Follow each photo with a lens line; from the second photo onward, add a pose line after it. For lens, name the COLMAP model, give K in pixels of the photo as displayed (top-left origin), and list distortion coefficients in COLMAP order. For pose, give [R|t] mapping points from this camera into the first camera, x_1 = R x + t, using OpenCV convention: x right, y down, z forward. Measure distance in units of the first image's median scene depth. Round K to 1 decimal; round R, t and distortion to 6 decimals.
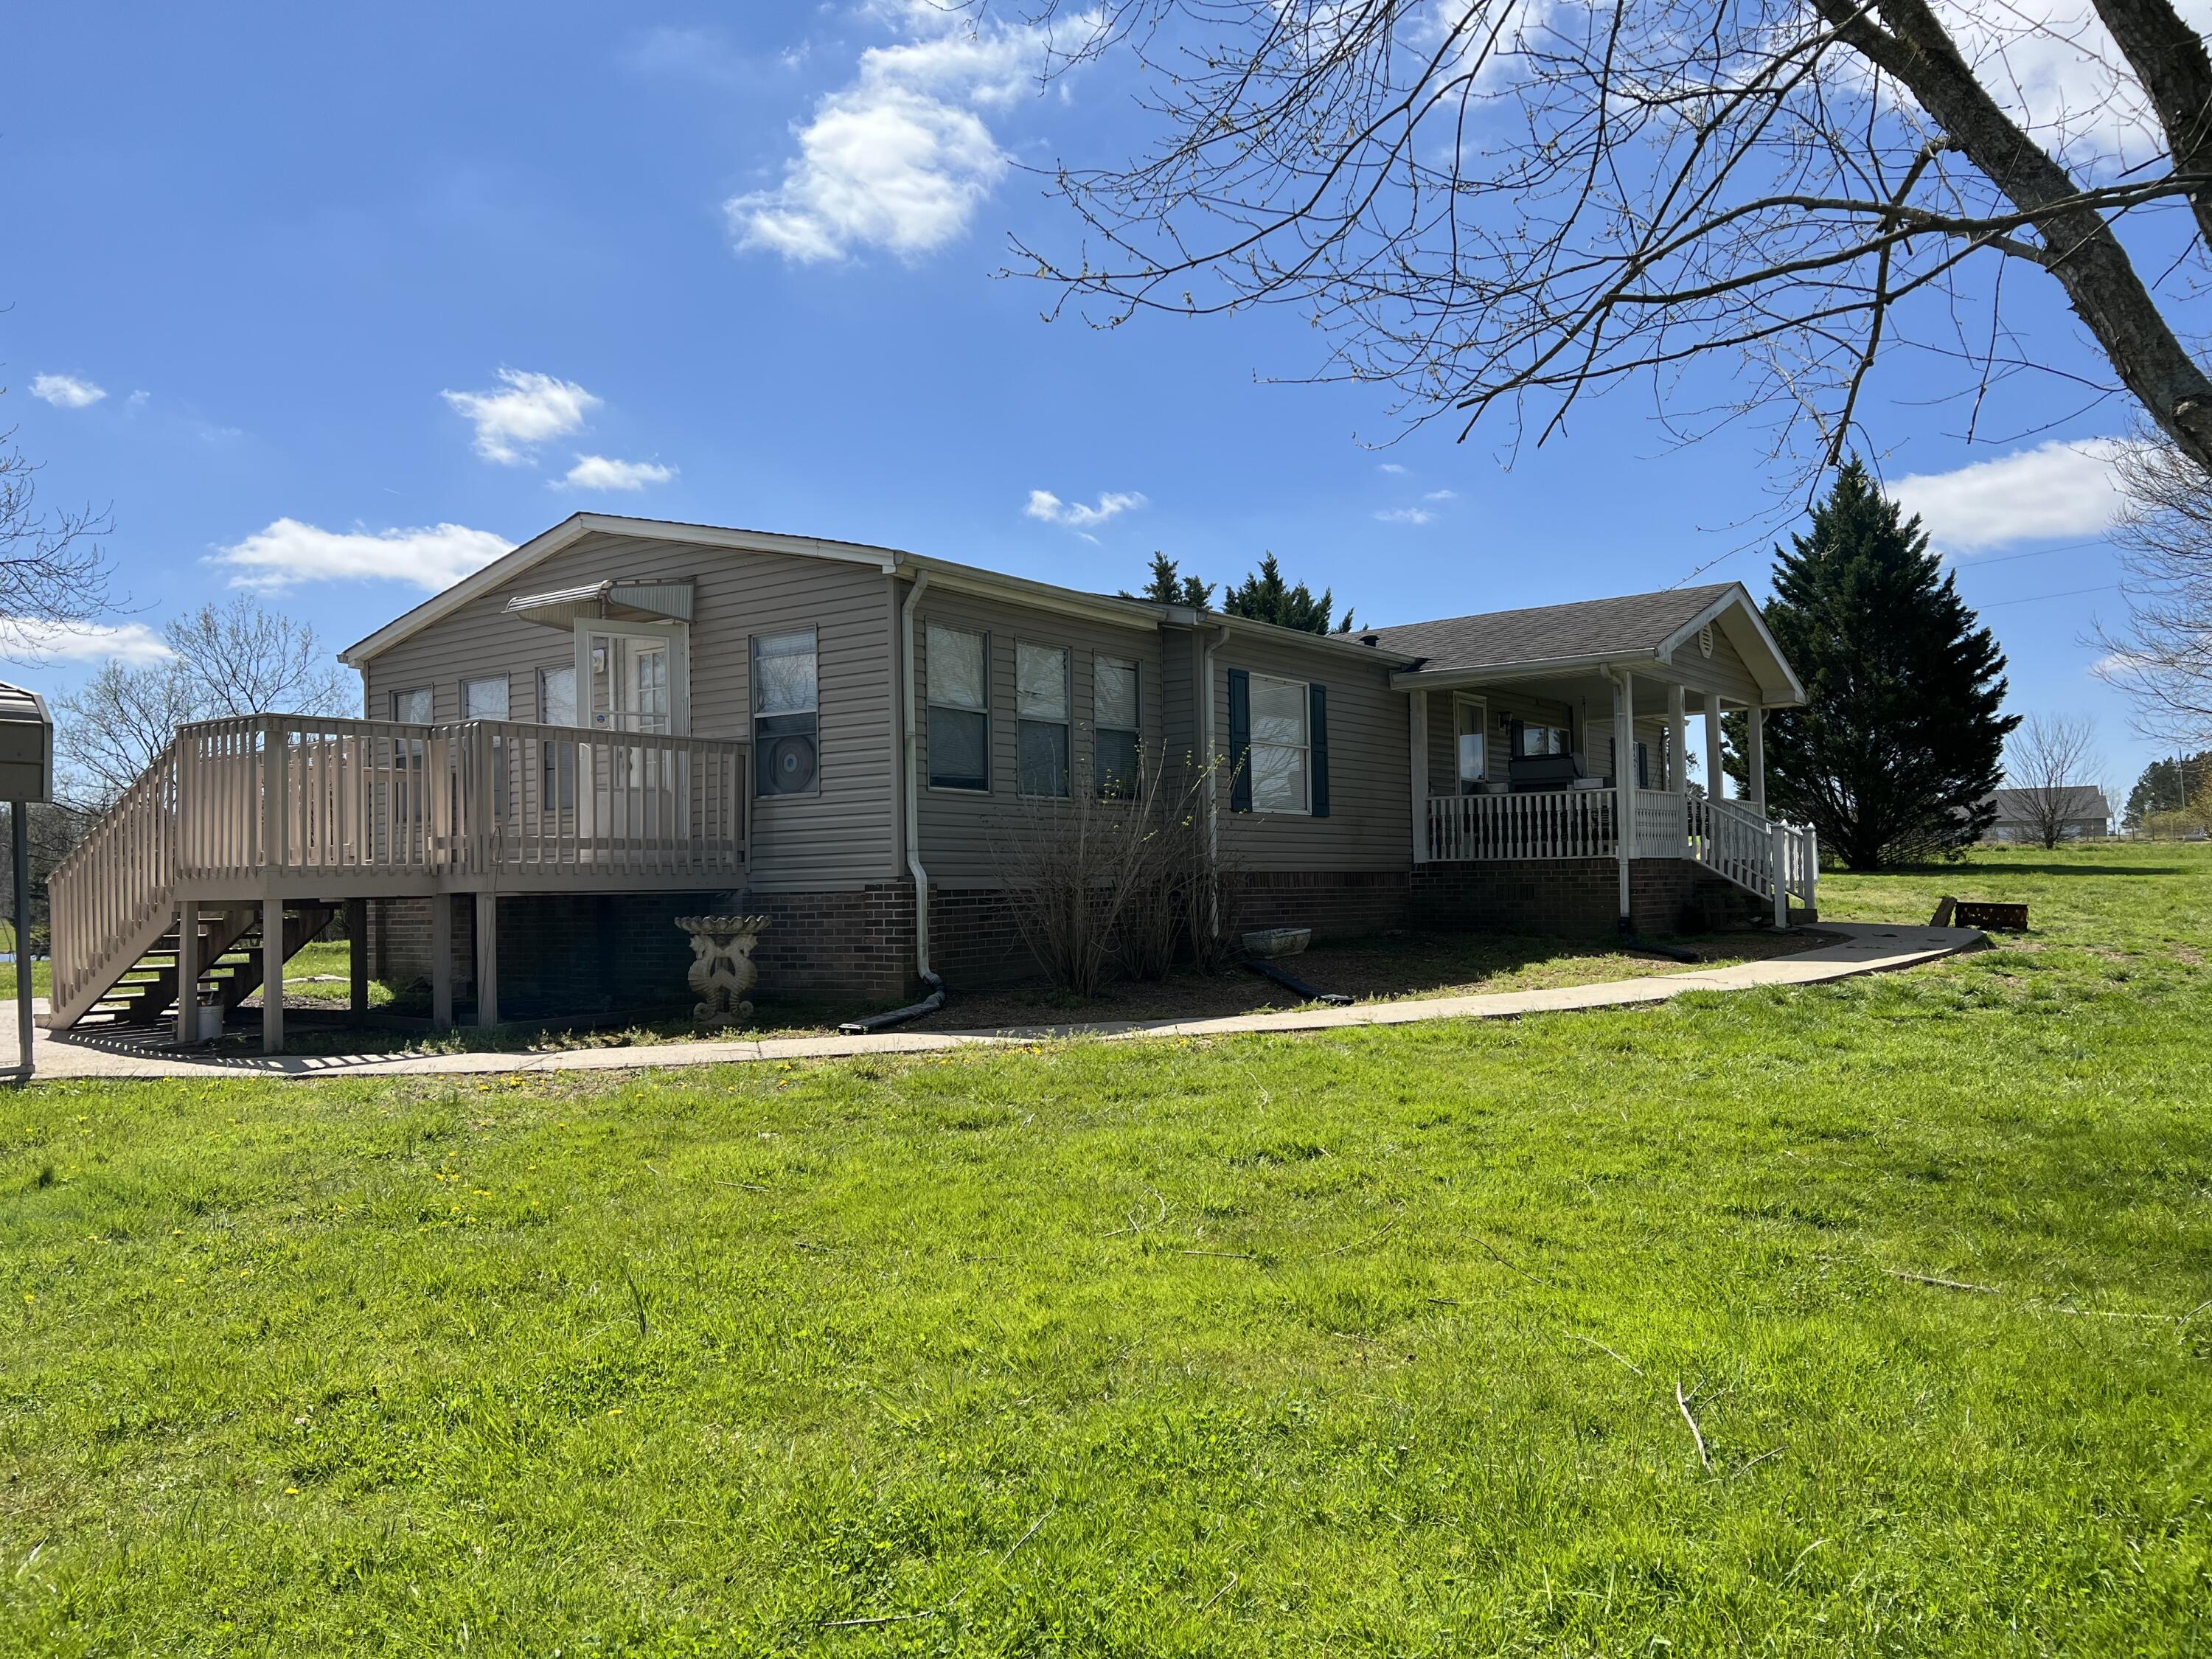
lens RADIAL K [[1664.0, 0, 1106.0], [0, 1664.0, 829.5], [0, 0, 1]] dist [0.002074, -0.042751]
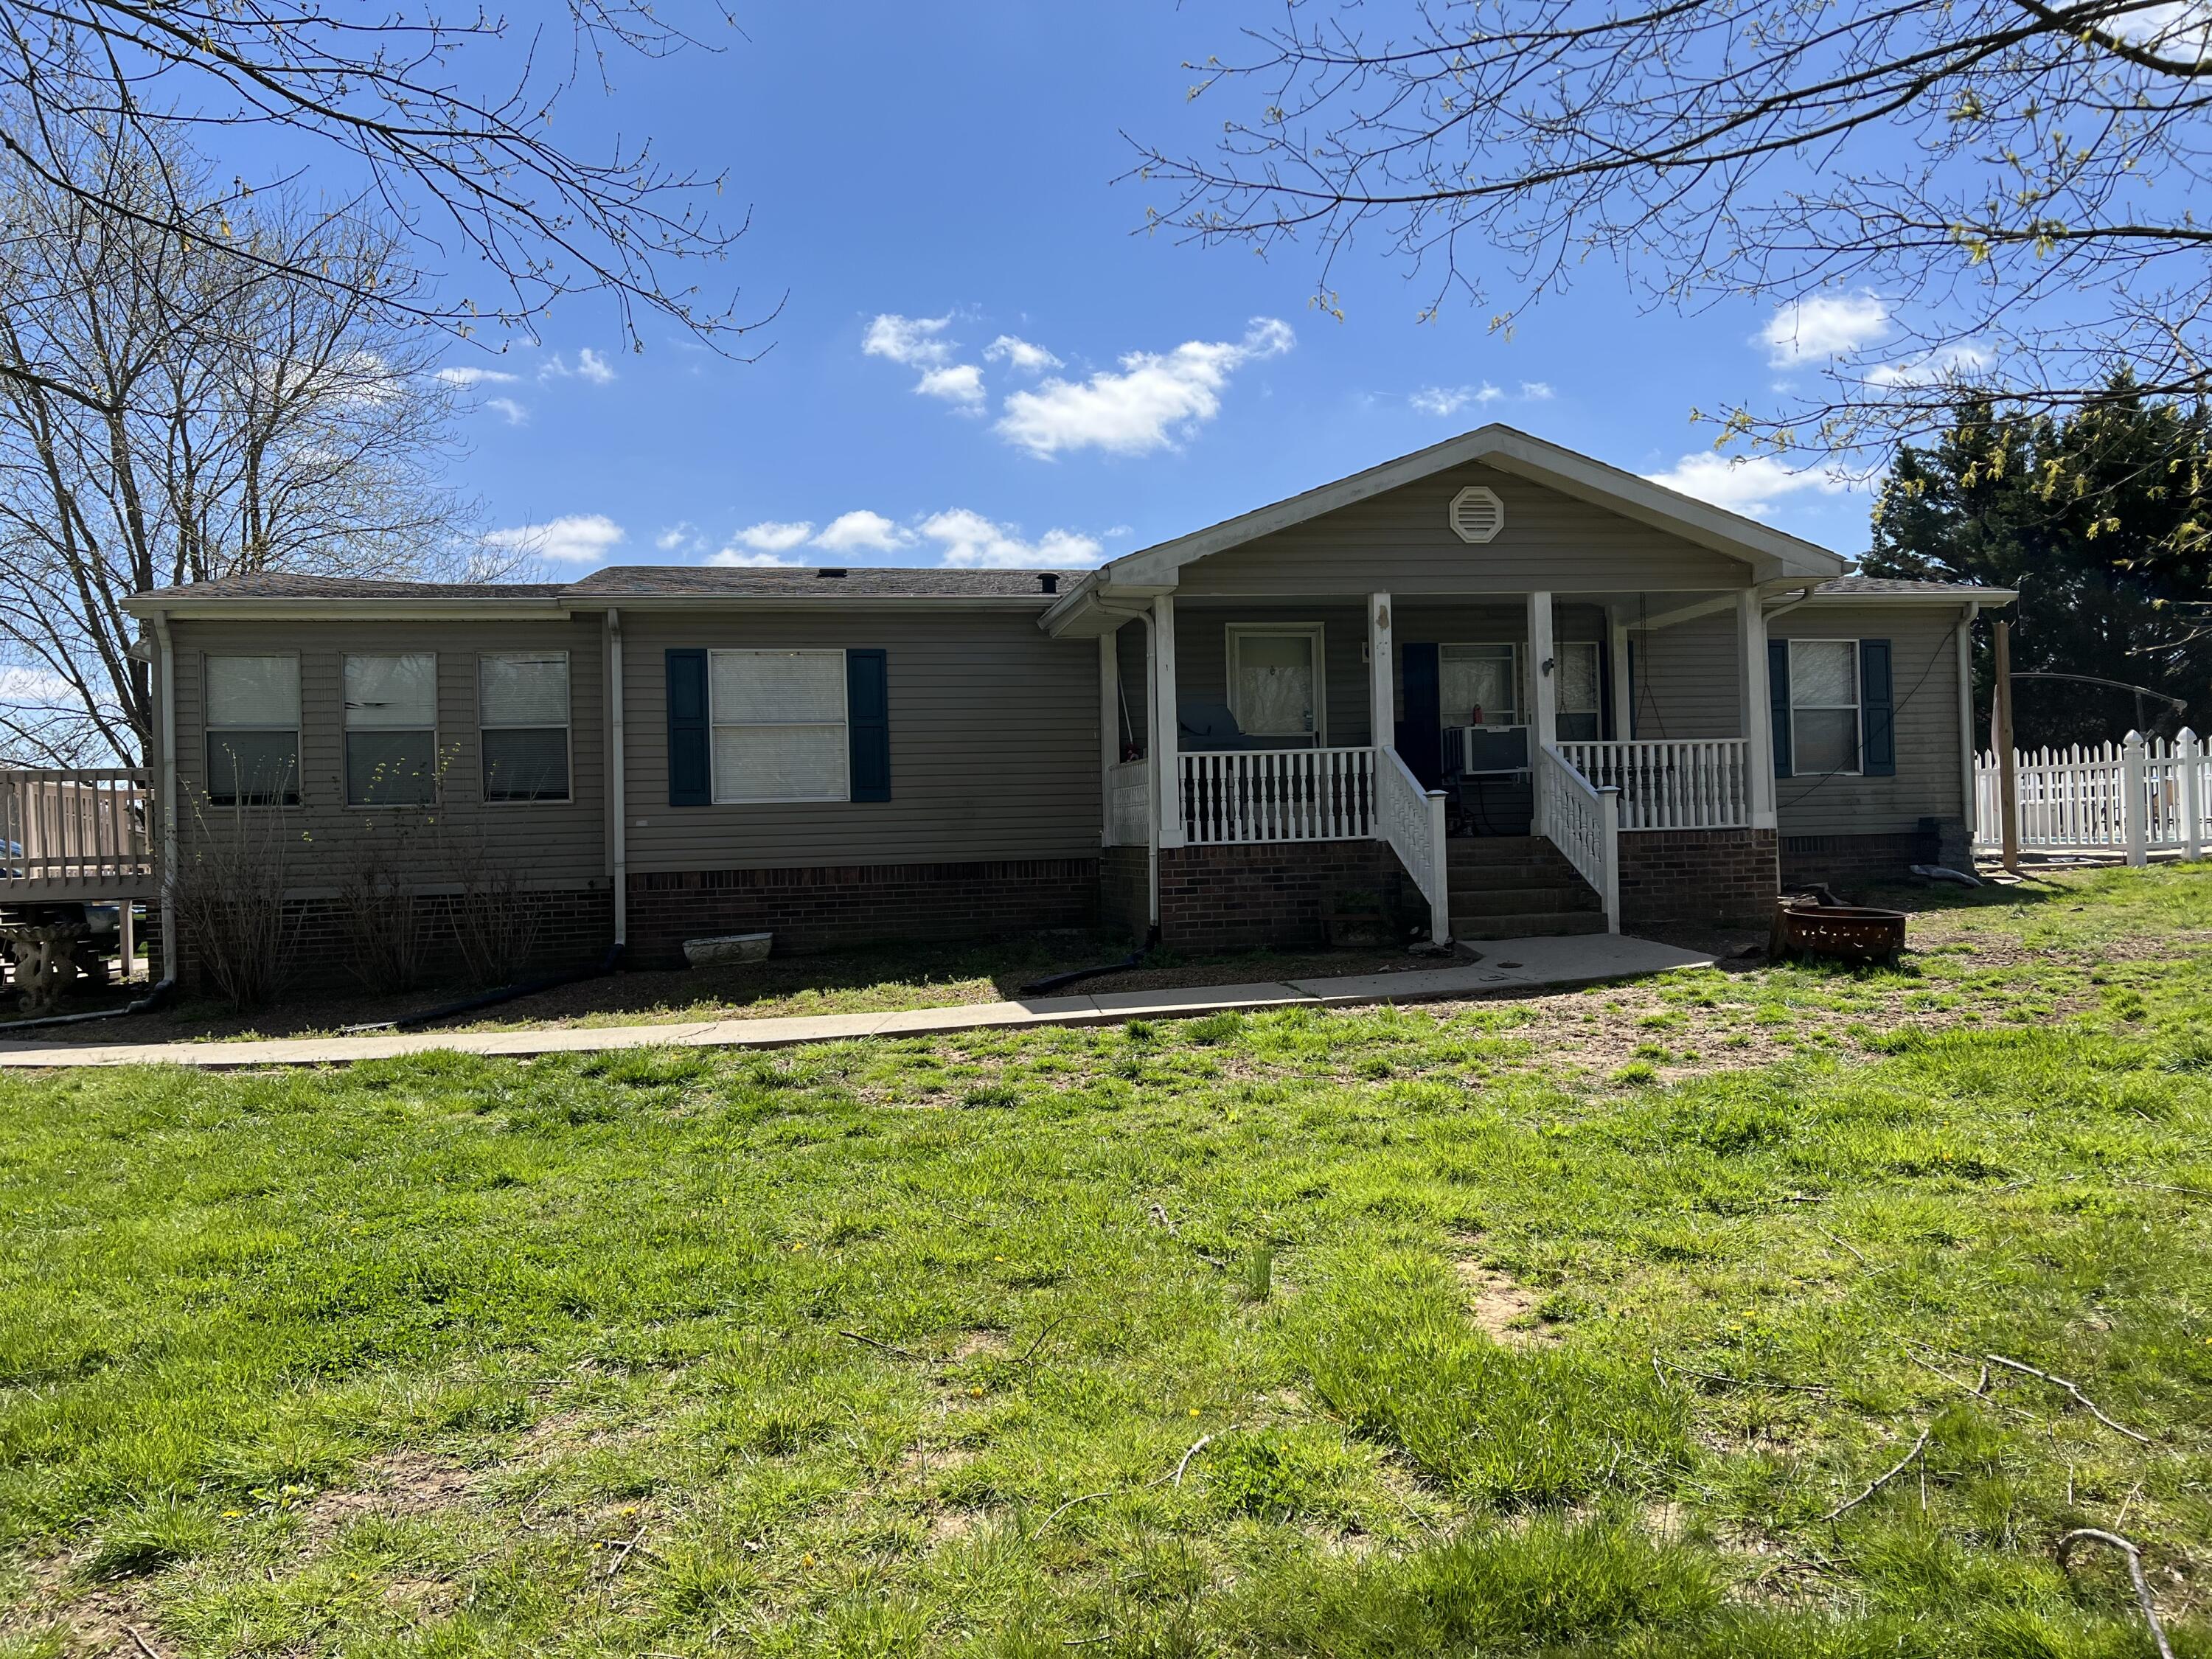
lens RADIAL K [[1665.2, 0, 1096.6], [0, 1665.2, 835.5], [0, 0, 1]] dist [0.002673, -0.041162]
pose [[0.754143, -0.014803, -0.656543, 1.390430], [0.041085, 0.998851, 0.024671, -0.011885], [0.655423, -0.045579, 0.753885, 0.758073]]
